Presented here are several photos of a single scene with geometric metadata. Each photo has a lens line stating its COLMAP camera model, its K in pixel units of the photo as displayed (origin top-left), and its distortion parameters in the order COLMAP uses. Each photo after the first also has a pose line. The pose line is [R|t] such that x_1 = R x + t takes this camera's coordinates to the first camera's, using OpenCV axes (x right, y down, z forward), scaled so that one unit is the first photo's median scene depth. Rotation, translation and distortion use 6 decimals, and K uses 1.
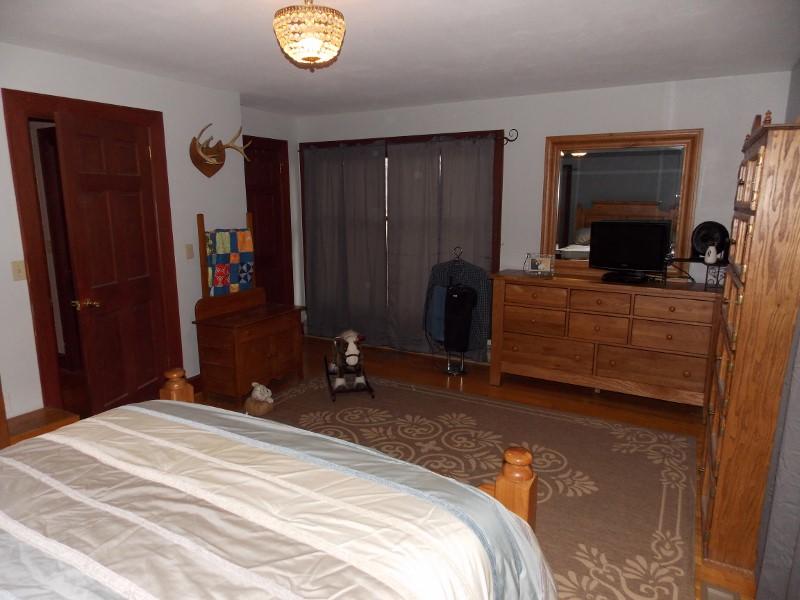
lens RADIAL K [[533.7, 0, 399.8], [0, 533.7, 300.3], [0, 0, 1]] dist [0.008017, -0.006598]
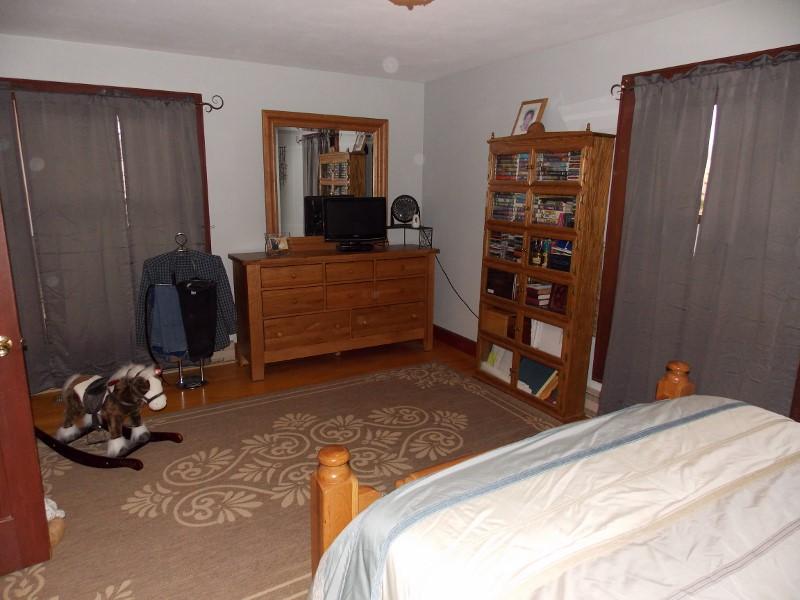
lens RADIAL K [[533.7, 0, 399.6], [0, 533.7, 299.6], [0, 0, 1]] dist [0.008017, -0.006598]
pose [[0.495619, -0.188862, 0.847757, -0.509518], [0.150570, 0.979976, 0.130291, -0.067024], [-0.855389, 0.063072, 0.514132, 0.348866]]
